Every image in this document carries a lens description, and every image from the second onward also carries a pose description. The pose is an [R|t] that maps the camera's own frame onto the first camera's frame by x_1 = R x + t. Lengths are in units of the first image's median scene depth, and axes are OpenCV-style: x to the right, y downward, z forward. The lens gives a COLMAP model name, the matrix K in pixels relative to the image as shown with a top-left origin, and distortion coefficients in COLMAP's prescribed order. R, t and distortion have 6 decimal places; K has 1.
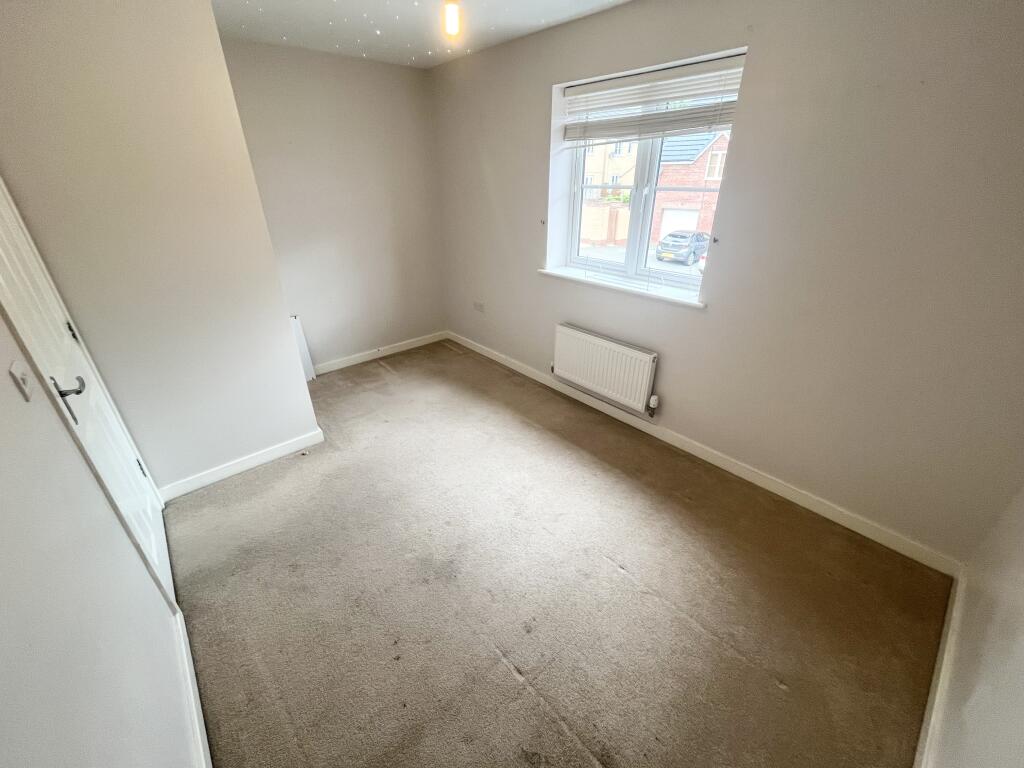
lens RADIAL K [[413.9, 0, 511.3], [0, 413.9, 387.6], [0, 0, 1]] dist [-0.001907, -0.000953]
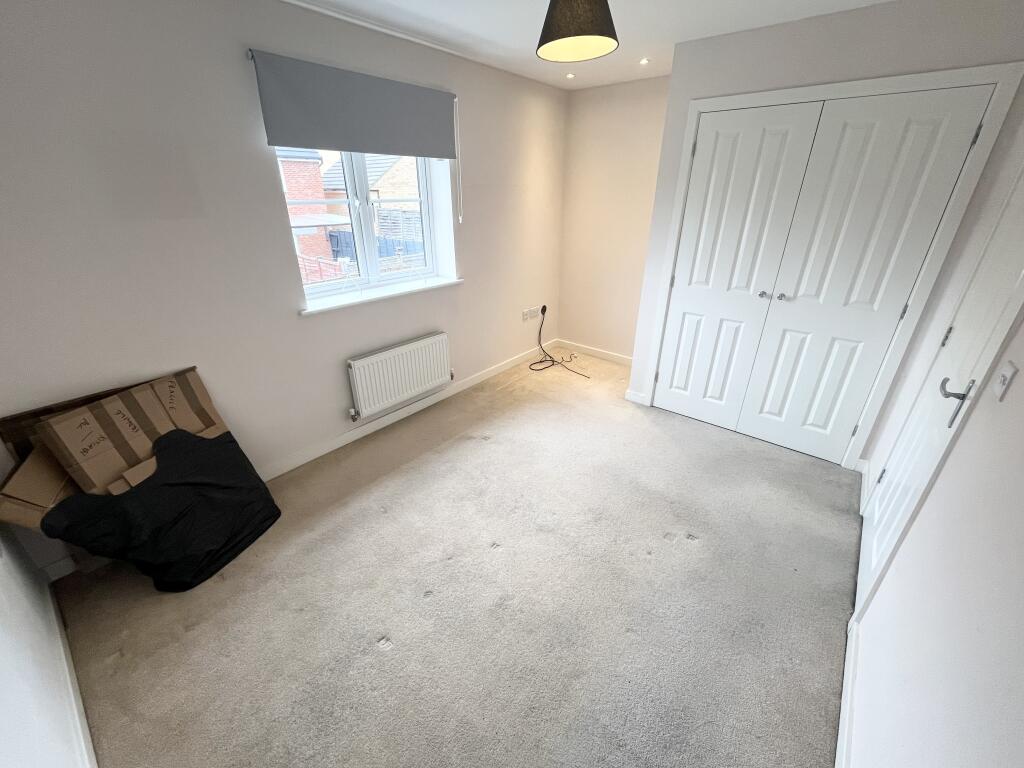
lens RADIAL K [[413.9, 0, 510.4], [0, 413.9, 381.4], [0, 0, 1]] dist [-0.001907, -0.000953]
pose [[-0.156933, -0.413411, 0.896919, -0.732693], [0.445164, 0.781070, 0.437903, -0.358379], [-0.881590, 0.467997, 0.061460, 0.706522]]
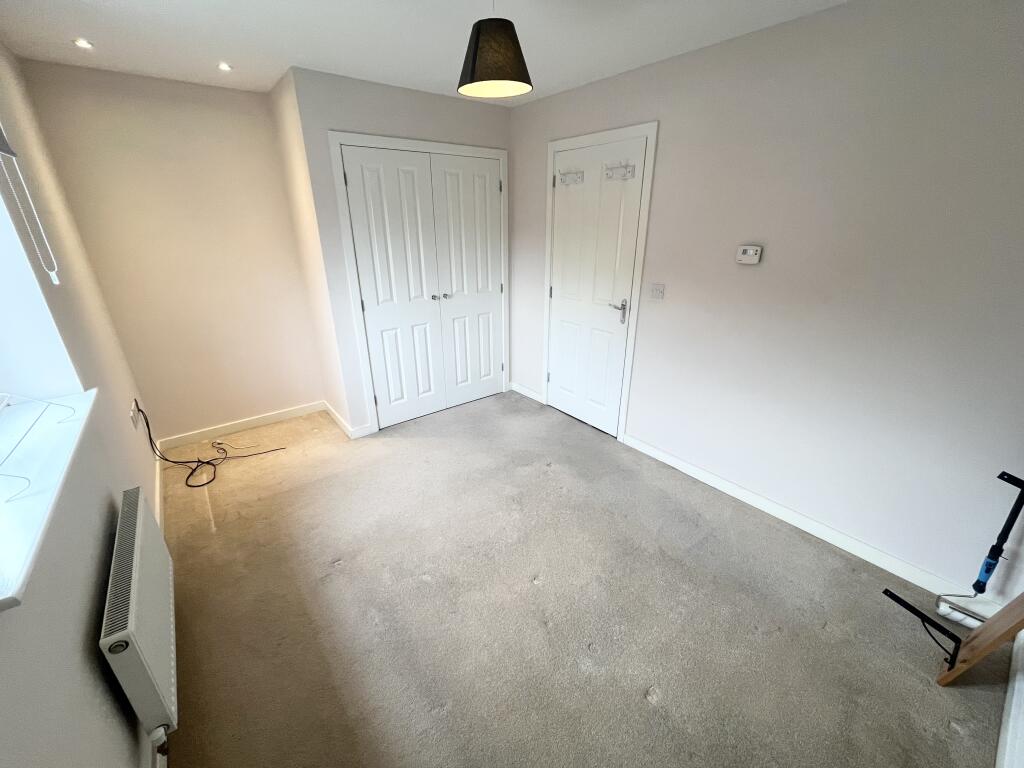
lens RADIAL K [[413.9, 0, 515.0], [0, 413.9, 378.1], [0, 0, 1]] dist [-0.001907, -0.000953]
pose [[-0.998506, -0.013931, 0.052841, -0.189708], [0.029911, 0.669918, 0.741833, -0.566442], [-0.045734, 0.742305, -0.668500, 1.124826]]
